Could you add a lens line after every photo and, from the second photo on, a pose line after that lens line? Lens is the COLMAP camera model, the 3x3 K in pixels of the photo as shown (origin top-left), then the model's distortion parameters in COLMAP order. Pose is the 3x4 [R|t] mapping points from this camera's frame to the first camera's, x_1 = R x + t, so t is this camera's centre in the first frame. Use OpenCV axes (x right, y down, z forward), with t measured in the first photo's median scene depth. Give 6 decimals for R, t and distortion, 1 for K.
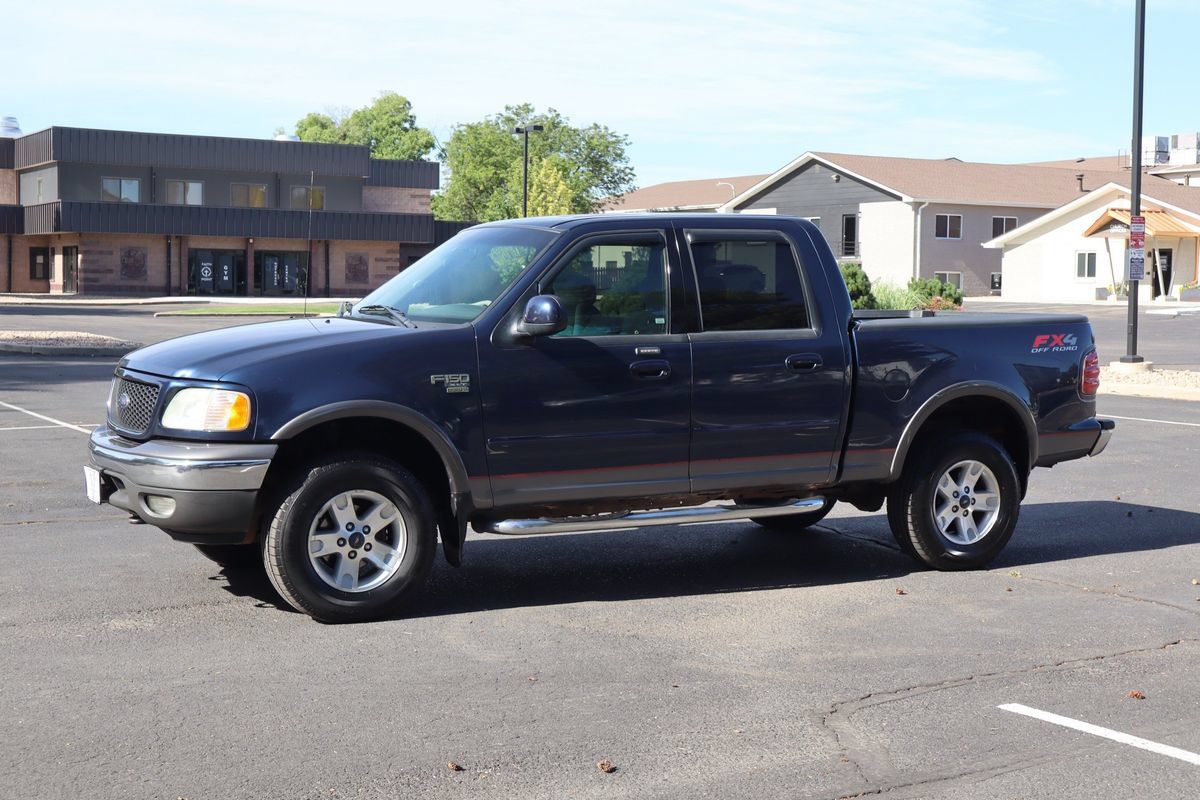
lens RADIAL K [[1603.7, 0, 658.2], [0, 1603.7, 397.5], [0, 0, 1]] dist [0.030337, 0.009986]
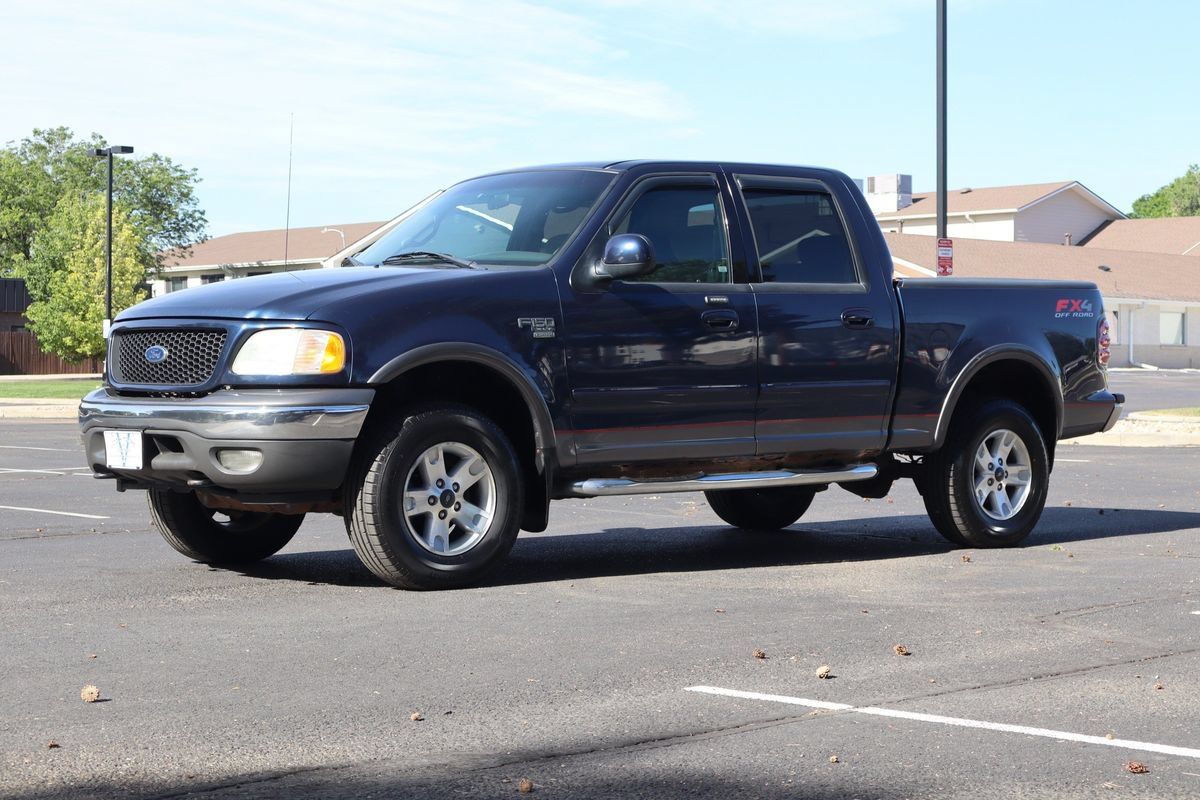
lens RADIAL K [[2038.8, 0, 670.5], [0, 2038.8, 399.6], [0, 0, 1]] dist [0.001411, -0.024013]
pose [[0.976593, -0.014321, 0.214620, -0.251582], [0.025588, 0.998431, -0.049812, 0.075878], [-0.213570, 0.054137, 0.975427, -0.121734]]
